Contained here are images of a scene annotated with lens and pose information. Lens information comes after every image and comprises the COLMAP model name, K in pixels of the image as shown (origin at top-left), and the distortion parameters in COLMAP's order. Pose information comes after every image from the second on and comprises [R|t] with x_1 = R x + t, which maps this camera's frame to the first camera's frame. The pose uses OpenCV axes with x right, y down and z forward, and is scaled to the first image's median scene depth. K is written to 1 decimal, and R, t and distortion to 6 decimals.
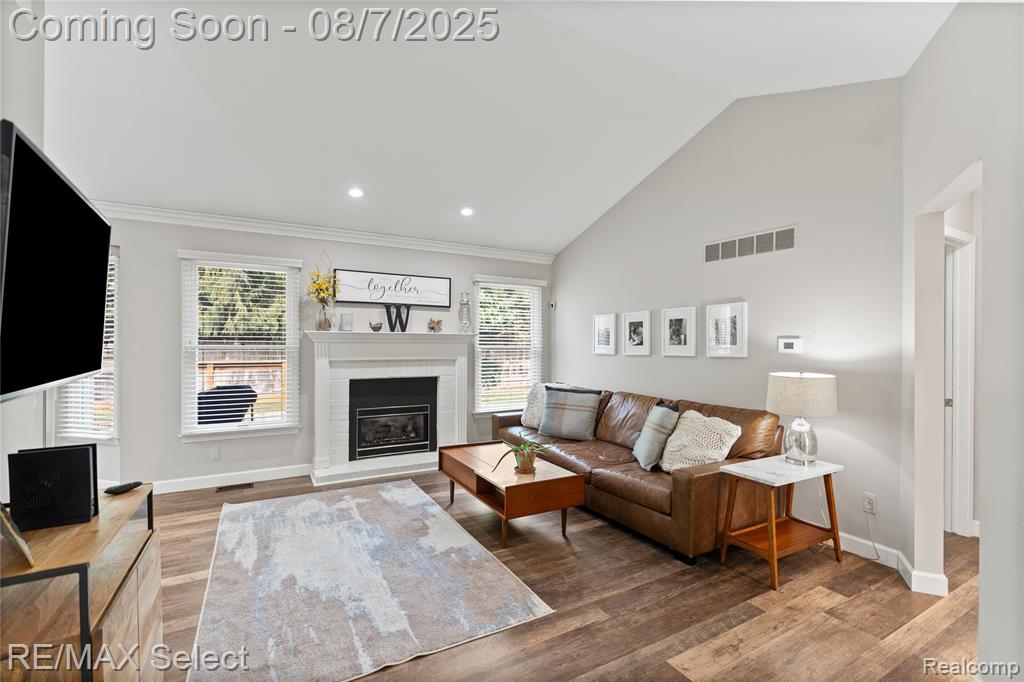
lens RADIAL K [[459.8, 0, 519.4], [0, 459.8, 341.7], [0, 0, 1]] dist [-0.016157, 0.005872]
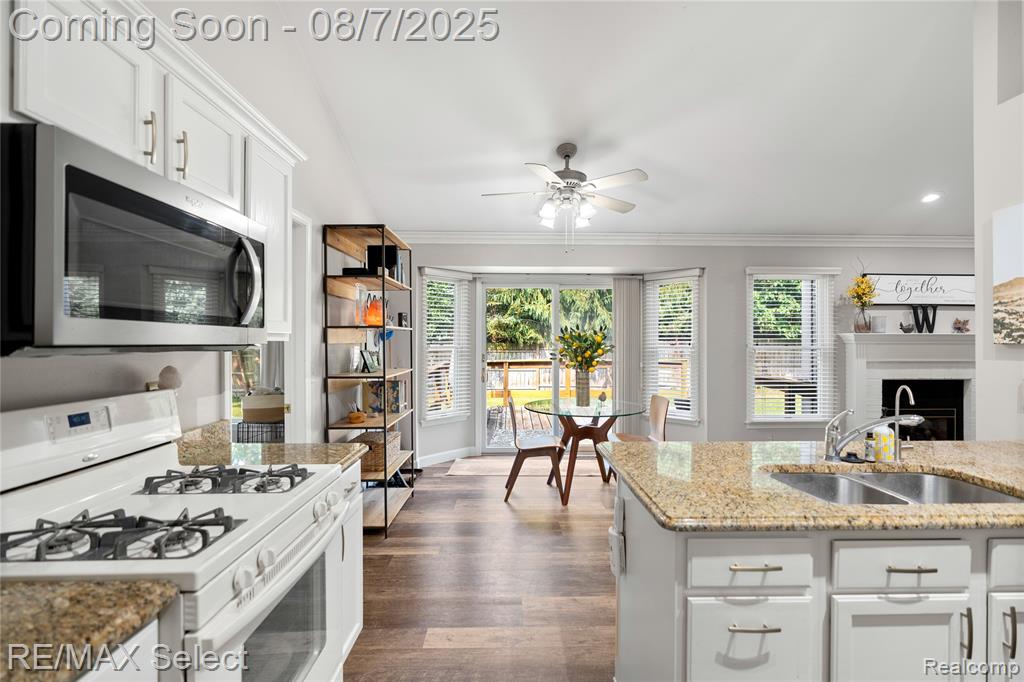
lens RADIAL K [[459.8, 0, 519.4], [0, 459.8, 341.7], [0, 0, 1]] dist [-0.016157, 0.005872]
pose [[0.877695, -0.003333, -0.479208, -0.629892], [0.004125, 0.999991, 0.000600, -0.007774], [0.479202, -0.002503, 0.877701, -0.307932]]
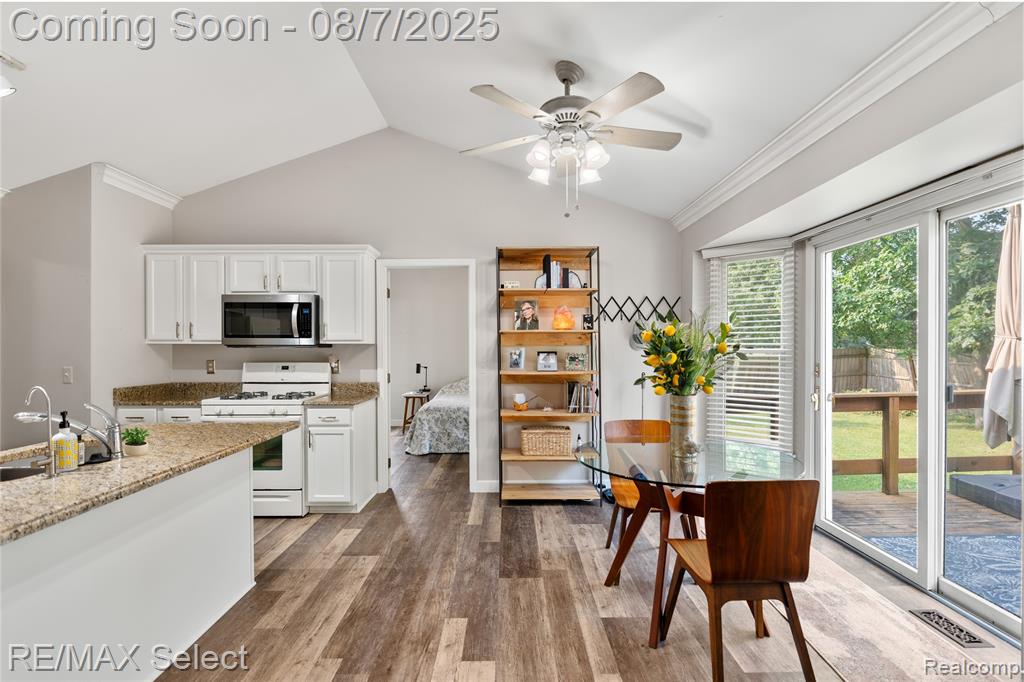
lens RADIAL K [[473.0, 0, 511.1], [0, 473.0, 351.9], [0, 0, 1]] dist [-0.004207, 0.000234]
pose [[-0.490644, 0.004672, -0.871348, -0.393210], [0.001449, 0.999989, 0.004546, 0.003060], [0.871359, 0.000967, -0.490645, 0.669566]]
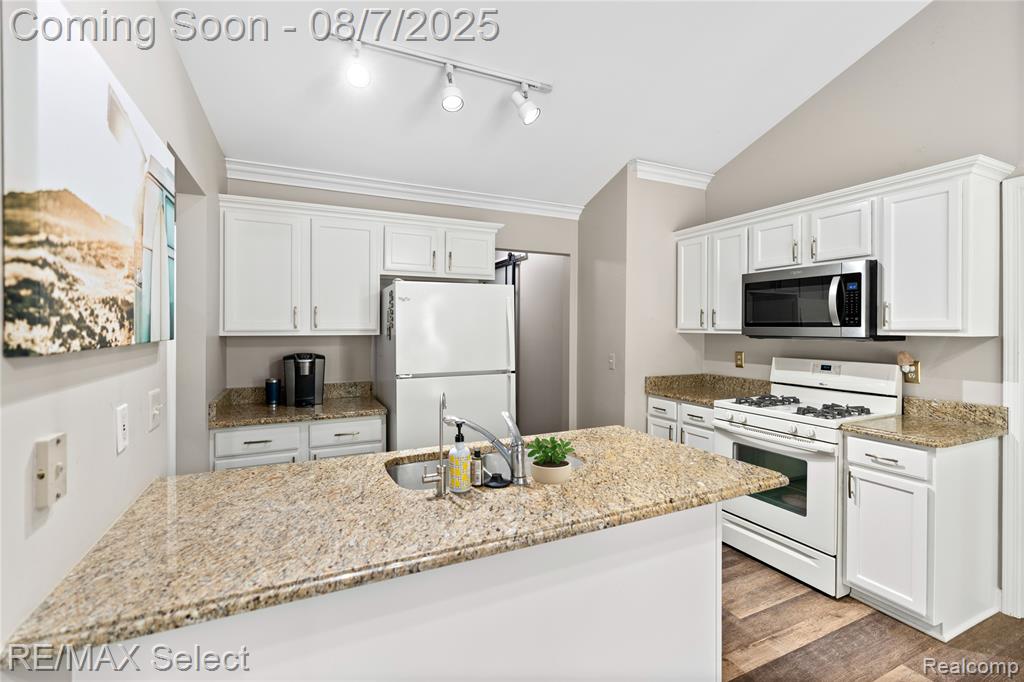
lens RADIAL K [[460.7, 0, 519.3], [0, 460.7, 328.7], [0, 0, 1]] dist [-0.008412, 0.000750]
pose [[-0.997225, -0.005830, 0.074223, -0.606883], [-0.005907, 0.999982, -0.000815, -0.014367], [-0.074217, -0.001251, -0.997241, 0.499183]]
